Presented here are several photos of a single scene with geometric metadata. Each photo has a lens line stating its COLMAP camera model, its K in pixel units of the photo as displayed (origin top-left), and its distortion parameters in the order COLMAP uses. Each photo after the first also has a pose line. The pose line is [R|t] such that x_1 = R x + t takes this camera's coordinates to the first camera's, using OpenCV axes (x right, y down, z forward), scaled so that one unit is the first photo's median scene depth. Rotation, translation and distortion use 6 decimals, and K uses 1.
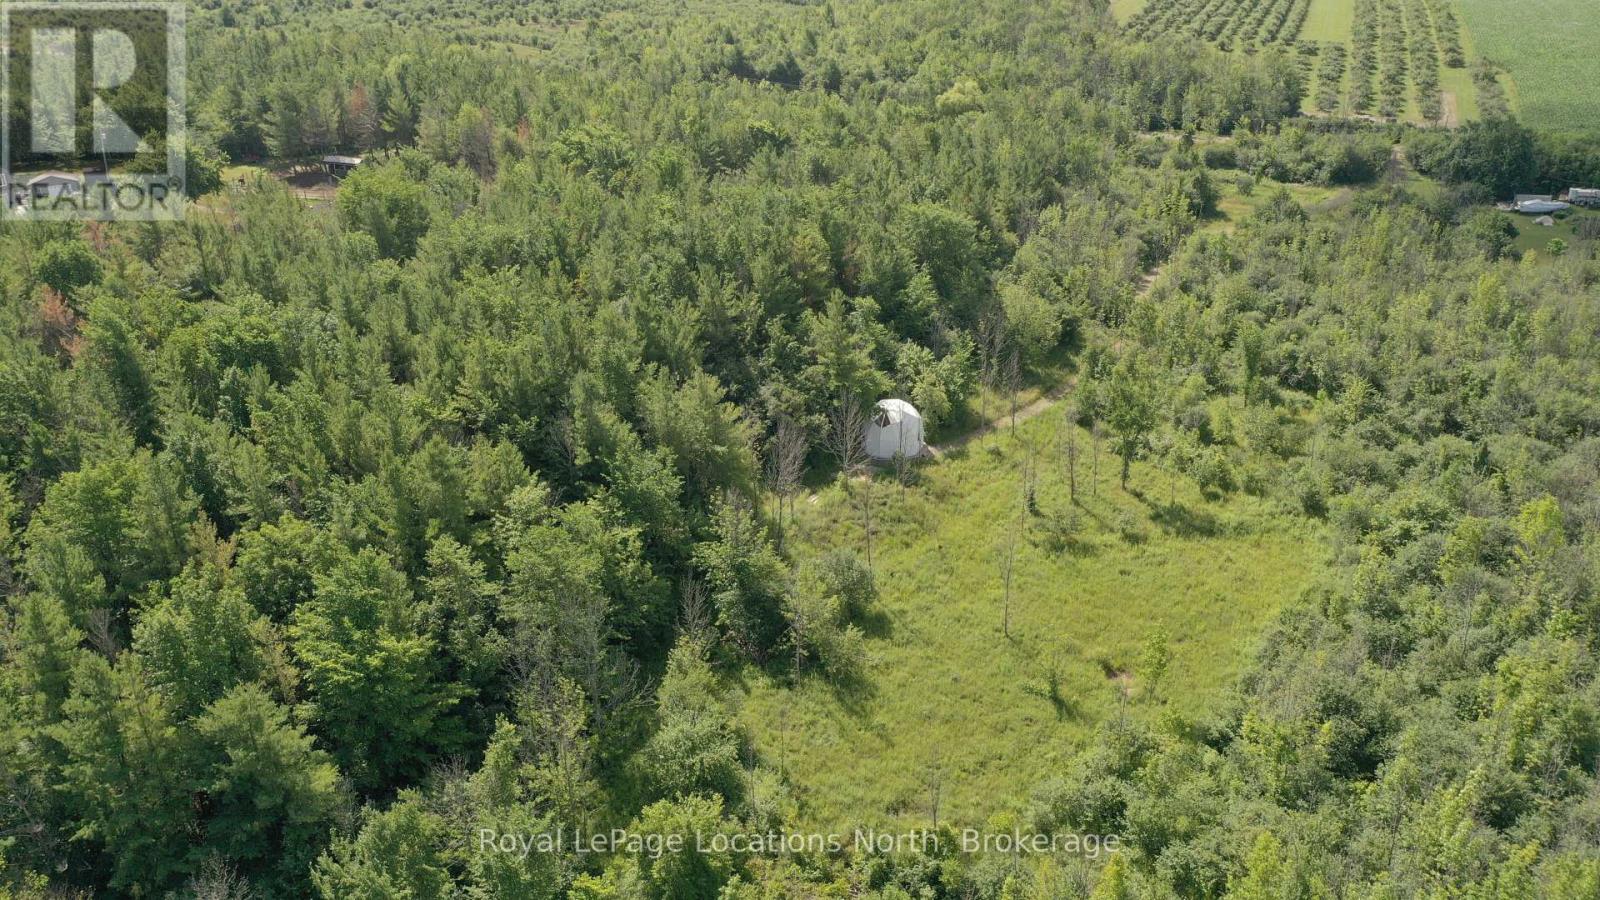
lens RADIAL K [[1311.4, 0, 800.0], [0, 1311.4, 450.0], [0, 0, 1]] dist [-0.008373, -0.000447]
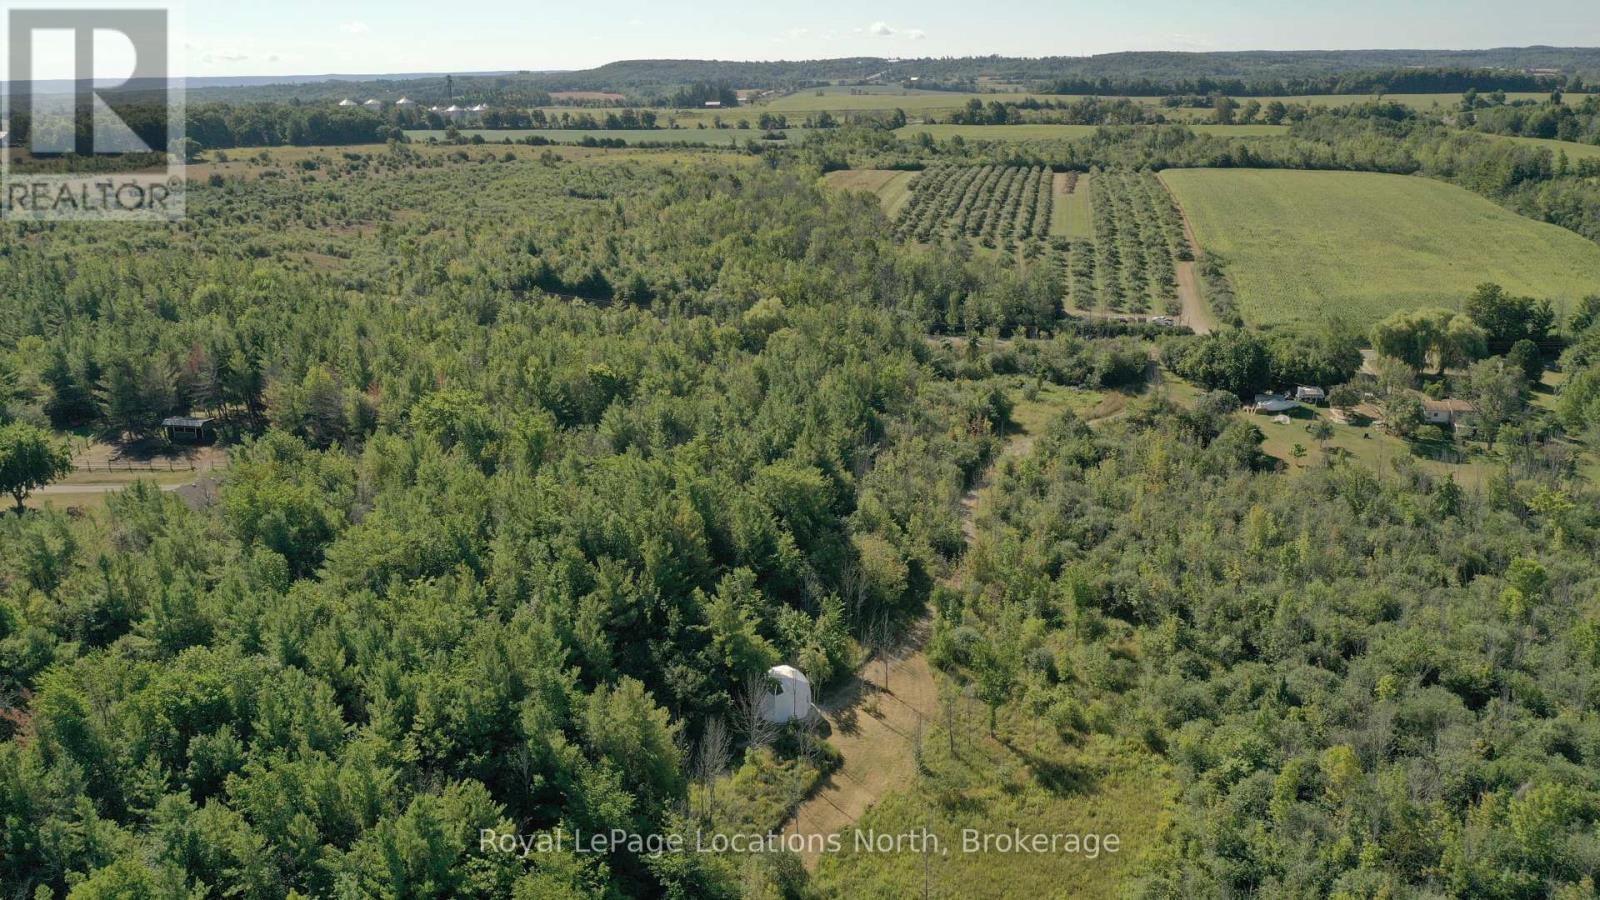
lens RADIAL K [[1311.4, 0, 800.0], [0, 1311.4, 450.0], [0, 0, 1]] dist [-0.008373, -0.000447]
pose [[0.981820, -0.056191, 0.181305, -0.081033], [0.072424, 0.993814, -0.084191, -0.098332], [-0.175453, 0.095791, 0.979816, -0.081284]]
